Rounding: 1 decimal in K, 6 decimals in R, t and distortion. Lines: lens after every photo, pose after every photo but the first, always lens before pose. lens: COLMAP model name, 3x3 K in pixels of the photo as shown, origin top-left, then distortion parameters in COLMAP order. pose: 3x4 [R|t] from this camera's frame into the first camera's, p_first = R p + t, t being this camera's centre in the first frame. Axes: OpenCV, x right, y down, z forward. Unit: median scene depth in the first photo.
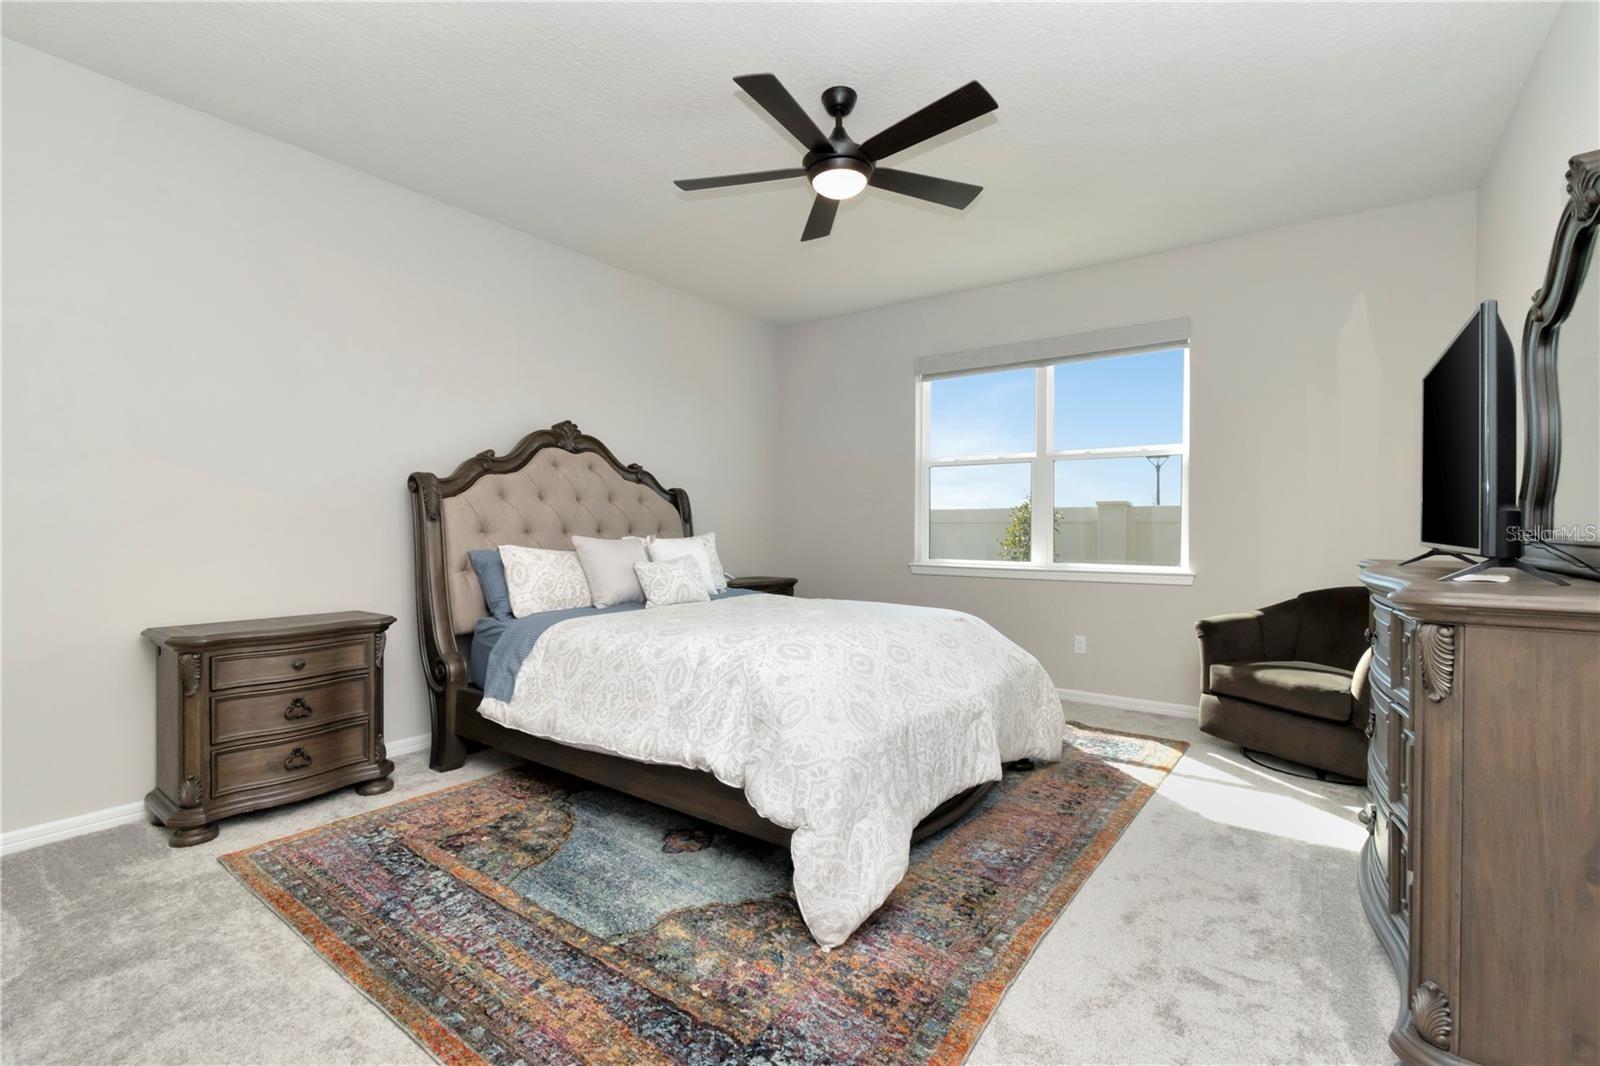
lens RADIAL K [[707.6, 0, 804.6], [0, 707.6, 528.2], [0, 0, 1]] dist [0.004808, -0.007585]
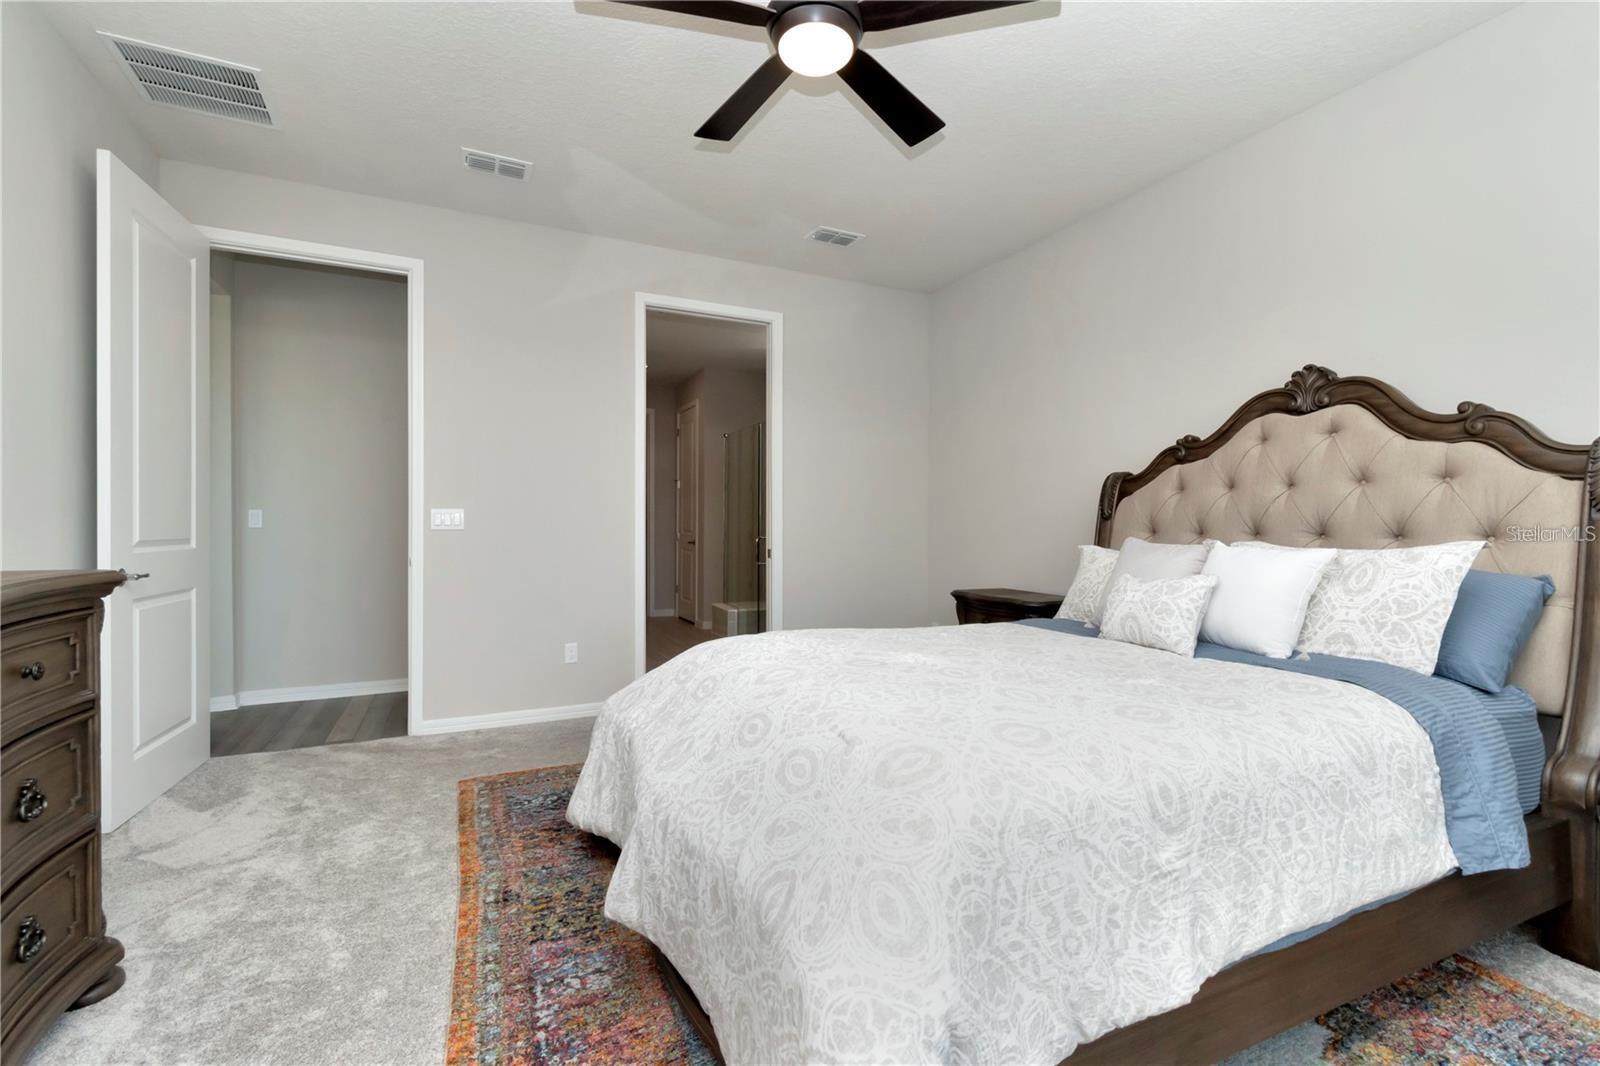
lens RADIAL K [[707.6, 0, 804.2], [0, 707.6, 530.5], [0, 0, 1]] dist [0.004808, -0.007585]
pose [[-0.484384, 0.003530, -0.874848, 0.486070], [-0.011364, 0.999882, 0.010327, -0.000543], [0.874781, 0.014944, -0.484287, 0.950027]]
